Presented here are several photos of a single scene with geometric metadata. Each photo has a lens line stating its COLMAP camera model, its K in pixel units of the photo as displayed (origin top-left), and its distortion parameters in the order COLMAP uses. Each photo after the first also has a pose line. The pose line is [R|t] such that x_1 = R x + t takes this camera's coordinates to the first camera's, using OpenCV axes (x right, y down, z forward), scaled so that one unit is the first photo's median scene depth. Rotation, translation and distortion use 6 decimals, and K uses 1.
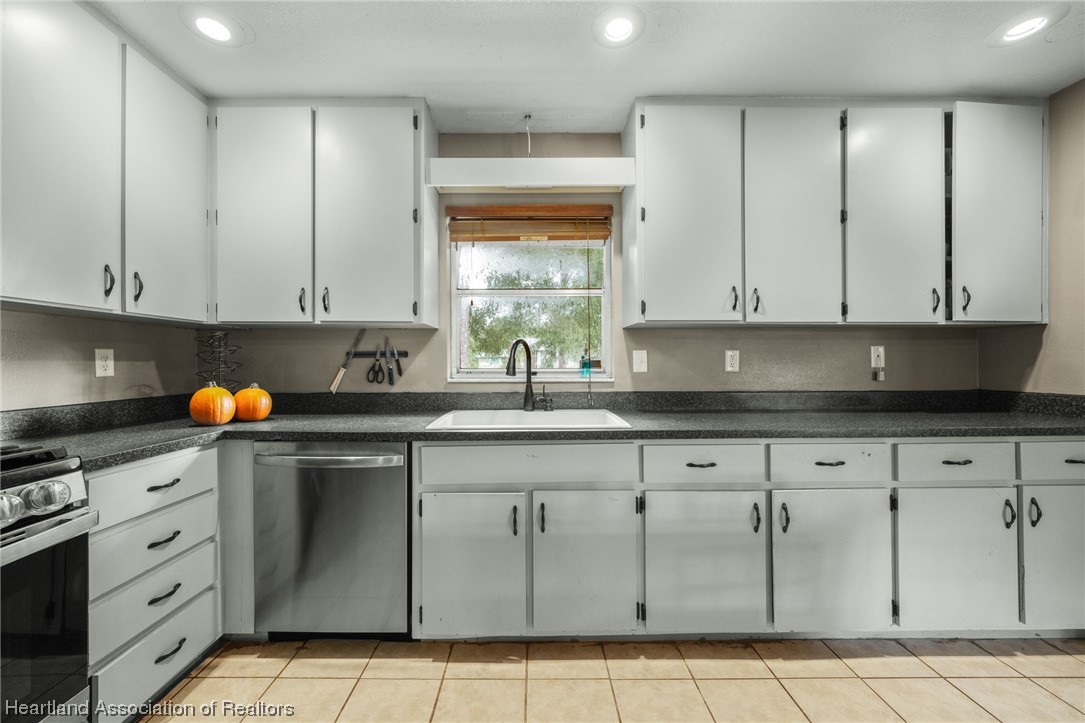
lens RADIAL K [[400.7, 0, 532.5], [0, 400.7, 359.7], [0, 0, 1]] dist [-0.000589, 0.000094]
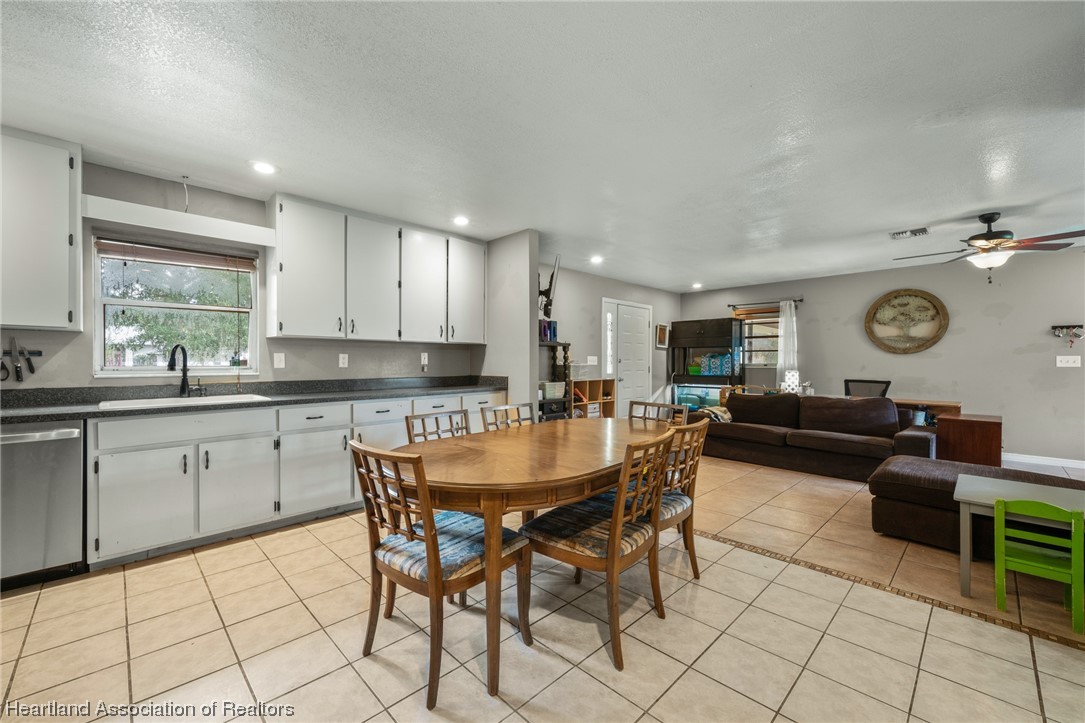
lens RADIAL K [[437.3, 0, 538.1], [0, 437.3, 361.5], [0, 0, 1]] dist [-0.007089, 0.000654]
pose [[0.713027, 0.002489, 0.701132, -0.203631], [-0.005748, 0.999981, 0.002297, -0.003016], [-0.701113, -0.005668, 0.713027, -0.930437]]
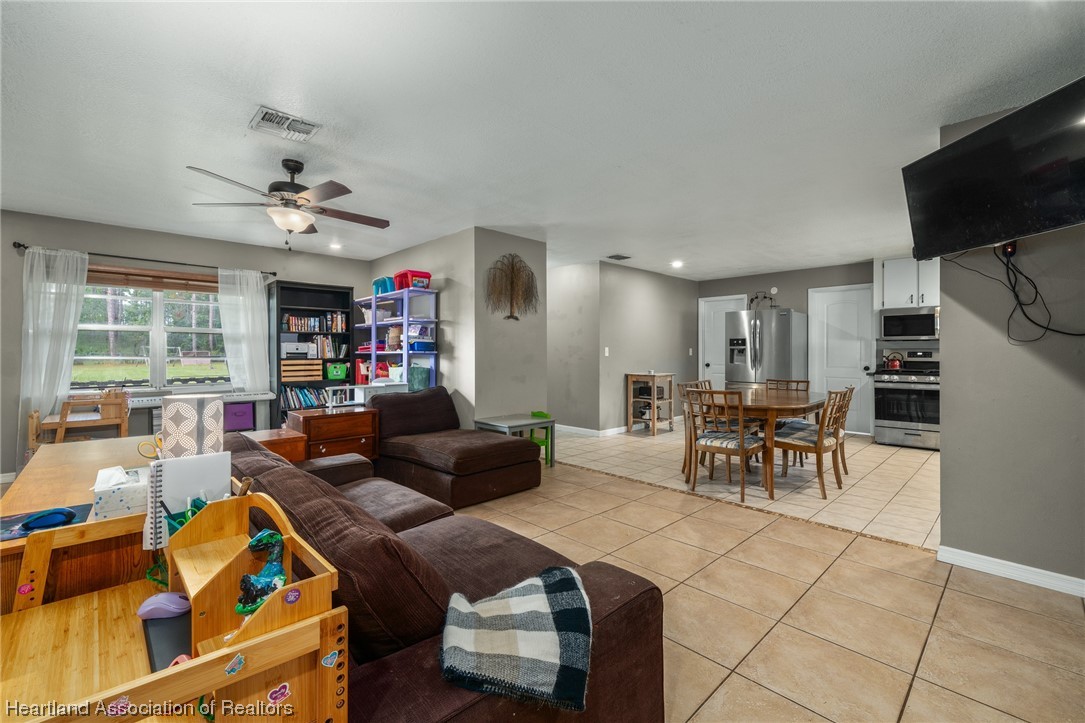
lens RADIAL K [[467.6, 0, 540.9], [0, 467.6, 355.5], [0, 0, 1]] dist [-0.000653, -0.000047]
pose [[-0.719704, 0.004749, -0.694265, 3.164253], [0.002989, 0.999989, 0.003742, 0.003009], [0.694275, 0.000618, -0.719710, 0.886990]]
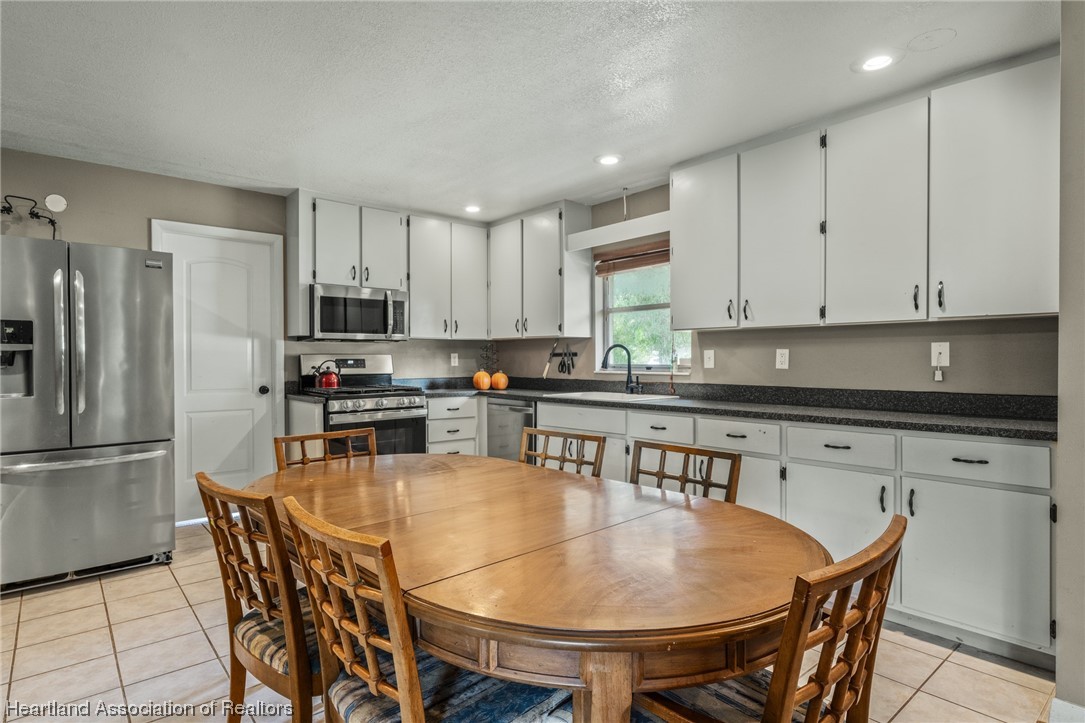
lens RADIAL K [[565.3, 0, 541.4], [0, 565.3, 359.0], [0, 0, 1]] dist [-0.003015, -0.000514]
pose [[0.648719, 0.000443, -0.761028, 1.450814], [0.005432, 0.999972, 0.005212, -0.009629], [0.761008, -0.007515, 0.648698, -0.590860]]
